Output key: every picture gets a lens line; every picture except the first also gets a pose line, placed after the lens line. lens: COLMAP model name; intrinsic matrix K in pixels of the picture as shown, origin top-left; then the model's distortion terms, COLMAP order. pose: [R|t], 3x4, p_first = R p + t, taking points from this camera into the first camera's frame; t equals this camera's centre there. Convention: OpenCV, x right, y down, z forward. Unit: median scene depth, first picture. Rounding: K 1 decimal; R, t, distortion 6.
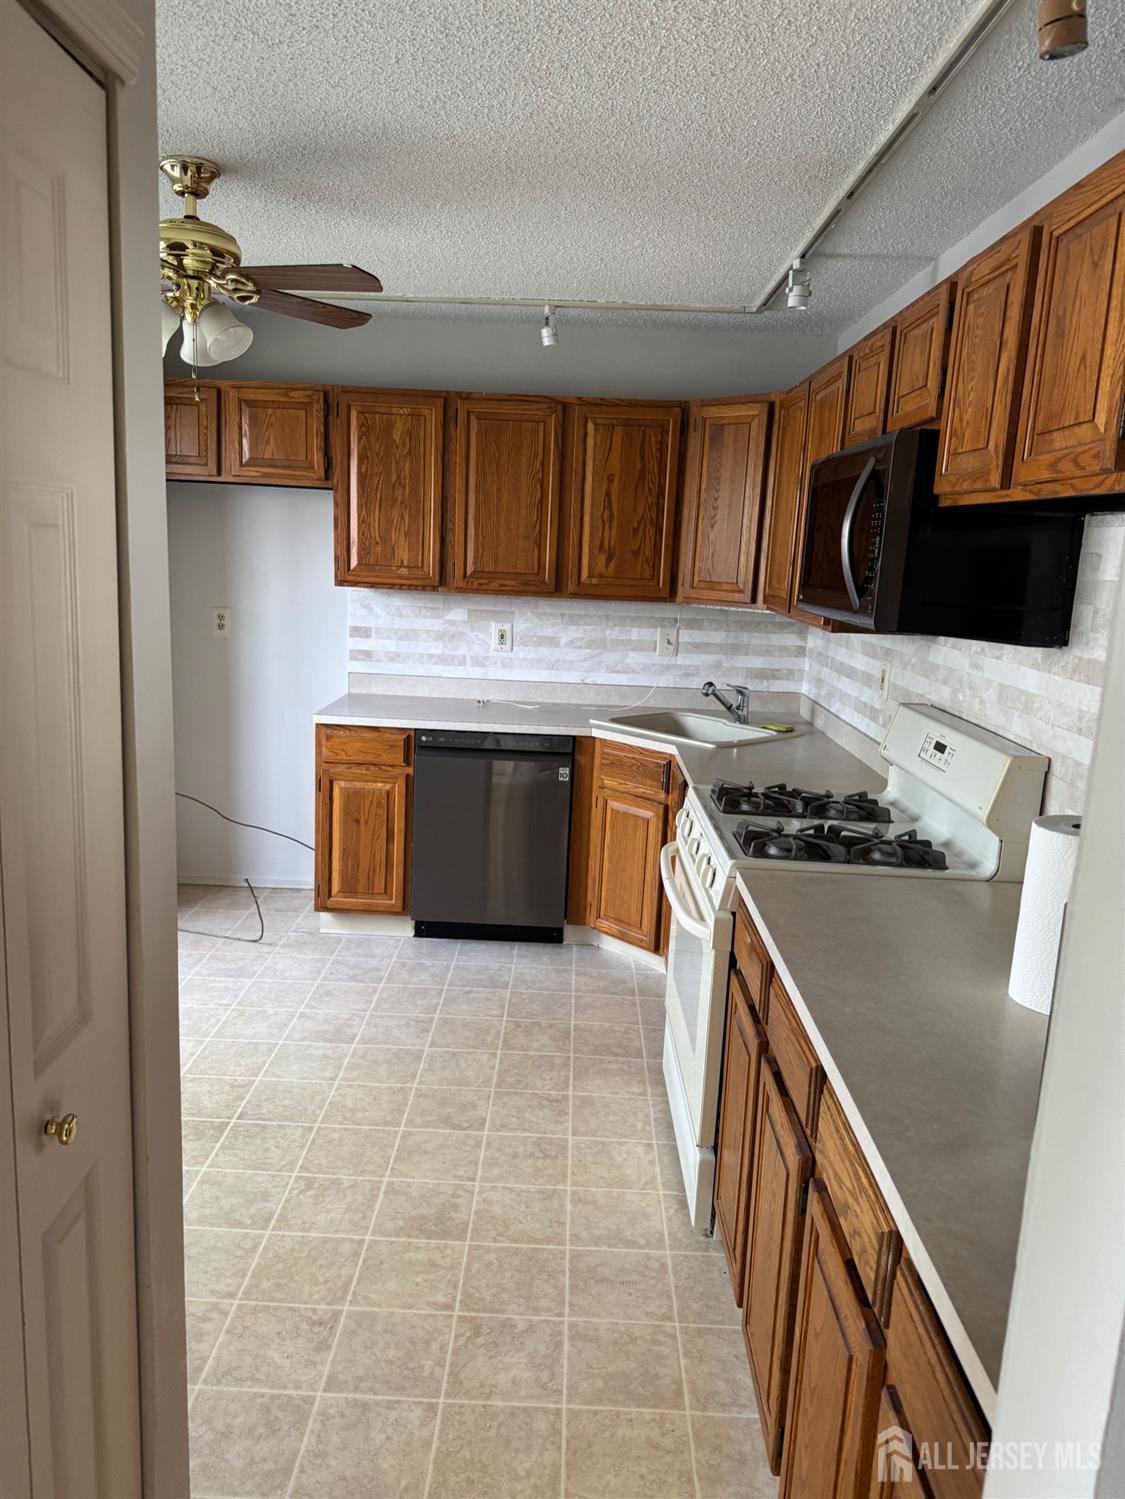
lens RADIAL K [[1062.7, 0, 553.4], [0, 1062.7, 751.9], [0, 0, 1]] dist [0.058052, -0.047788]
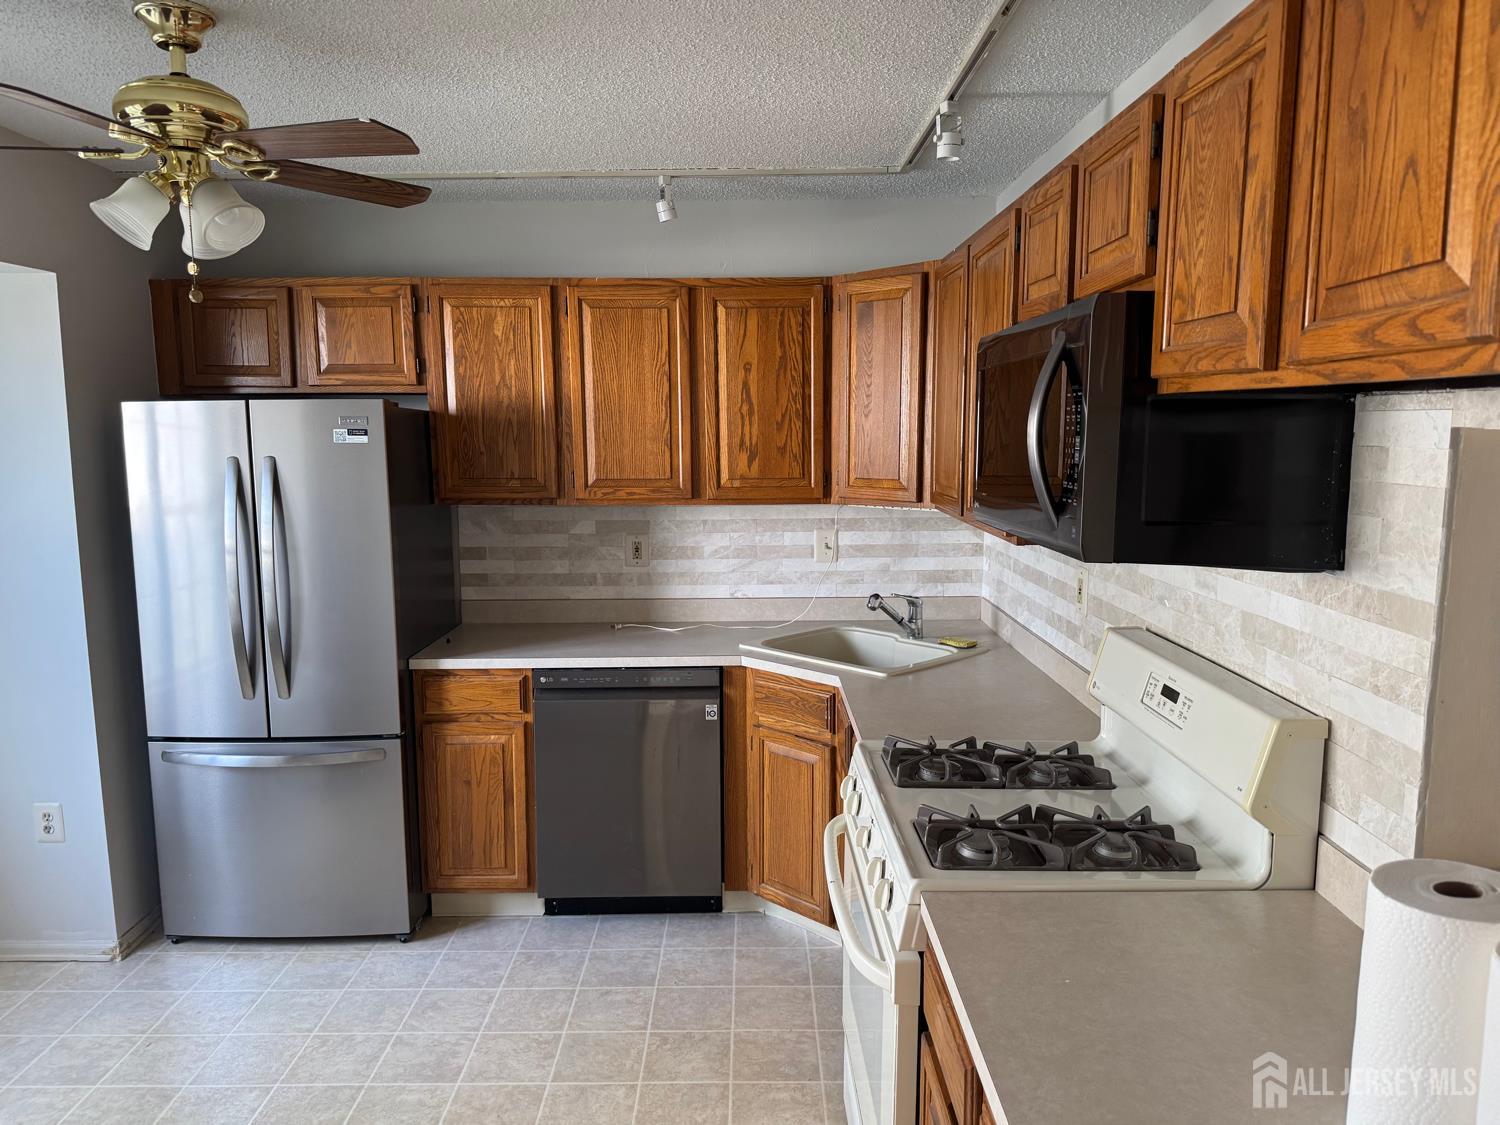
lens RADIAL K [[1063.5, 0, 753.7], [0, 1063.5, 564.2], [0, 0, 1]] dist [0.058052, -0.047788]
pose [[0.998284, -0.053651, 0.023473, 0.034948], [0.055025, 0.996531, -0.062429, -0.049070], [-0.020042, 0.063613, 0.997773, 0.167632]]
